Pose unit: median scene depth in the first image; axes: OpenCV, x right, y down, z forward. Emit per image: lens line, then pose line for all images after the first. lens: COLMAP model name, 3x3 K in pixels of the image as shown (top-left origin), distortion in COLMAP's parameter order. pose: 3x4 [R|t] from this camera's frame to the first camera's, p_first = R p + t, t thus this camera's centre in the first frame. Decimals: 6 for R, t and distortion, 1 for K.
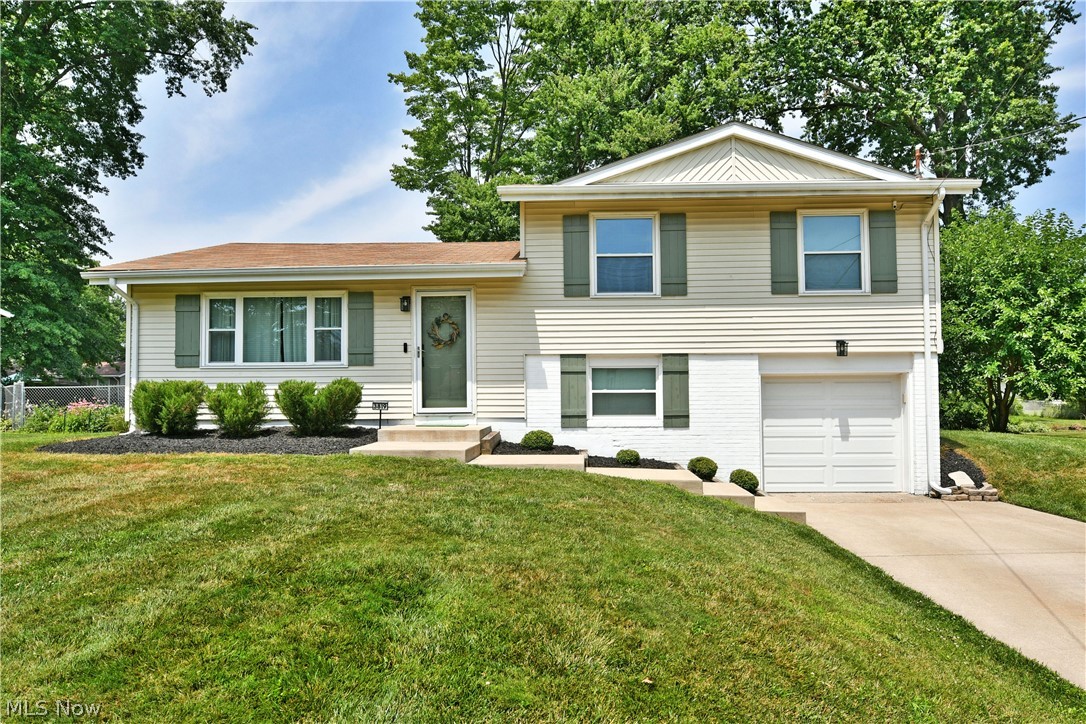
lens RADIAL K [[661.7, 0, 544.6], [0, 661.7, 356.3], [0, 0, 1]] dist [-0.011330, -0.006701]
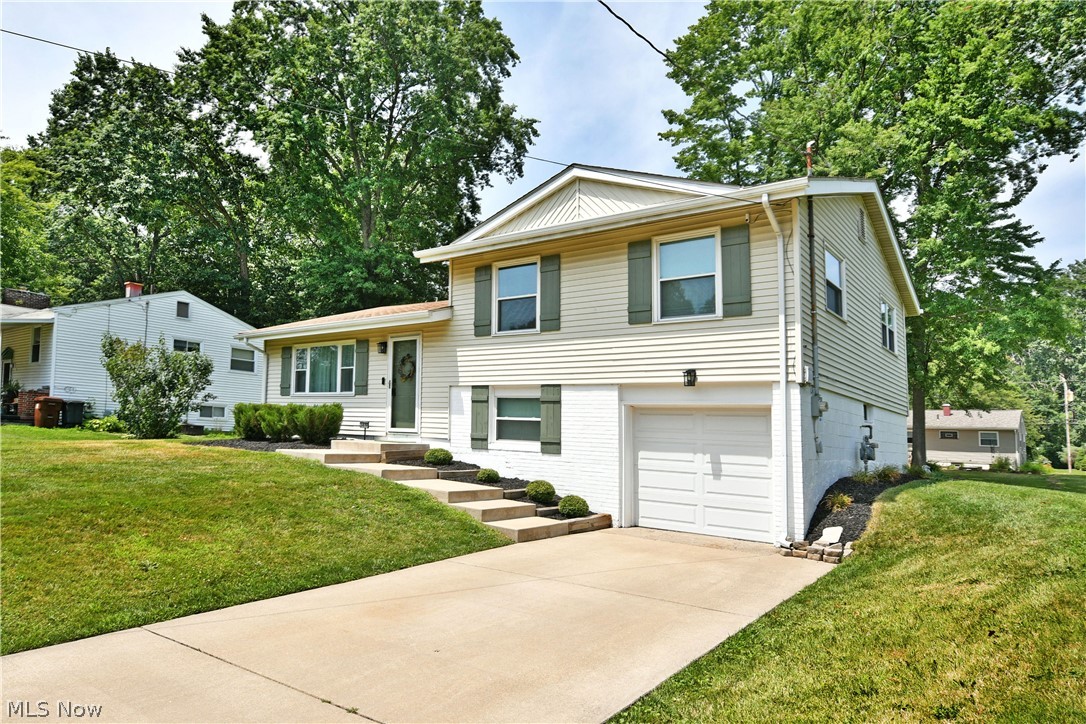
lens RADIAL K [[661.7, 0, 545.8], [0, 661.7, 366.2], [0, 0, 1]] dist [-0.011330, -0.006701]
pose [[0.824443, -0.020043, -0.565590, 0.798520], [-0.008640, 0.998811, -0.047988, 0.017964], [0.565879, 0.044450, 0.823289, 0.108558]]
